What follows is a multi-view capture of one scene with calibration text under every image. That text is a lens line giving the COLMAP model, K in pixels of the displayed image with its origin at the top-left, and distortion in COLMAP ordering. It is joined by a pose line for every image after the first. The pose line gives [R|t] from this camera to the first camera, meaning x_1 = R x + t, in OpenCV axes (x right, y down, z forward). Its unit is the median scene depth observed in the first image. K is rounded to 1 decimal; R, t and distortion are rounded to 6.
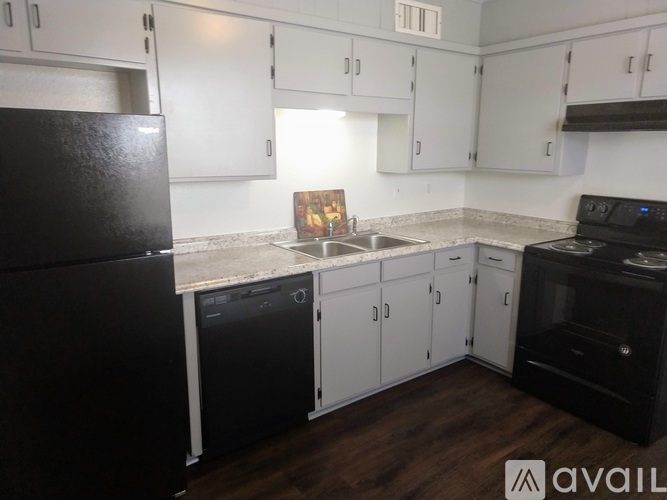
lens RADIAL K [[483.7, 0, 333.5], [0, 483.7, 250.0], [0, 0, 1]] dist [0.046618, -0.002887]
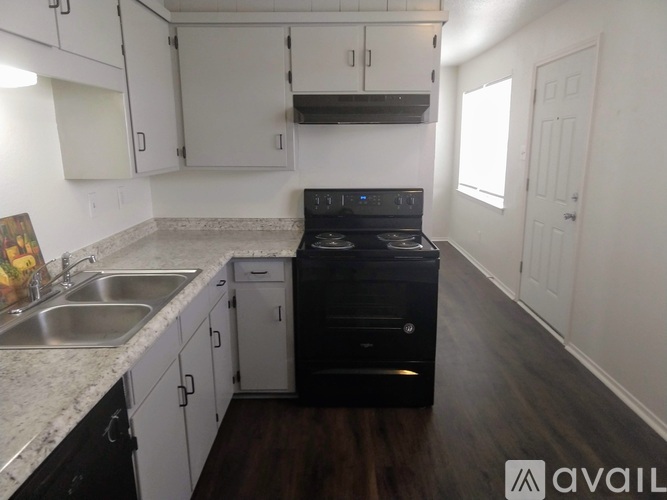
lens RADIAL K [[483.7, 0, 333.5], [0, 483.7, 250.0], [0, 0, 1]] dist [0.046618, -0.002887]
pose [[0.600445, -0.185858, 0.777768, -0.232427], [0.182575, 0.978789, 0.092944, -0.072409], [-0.778545, 0.086193, 0.621642, 0.363348]]
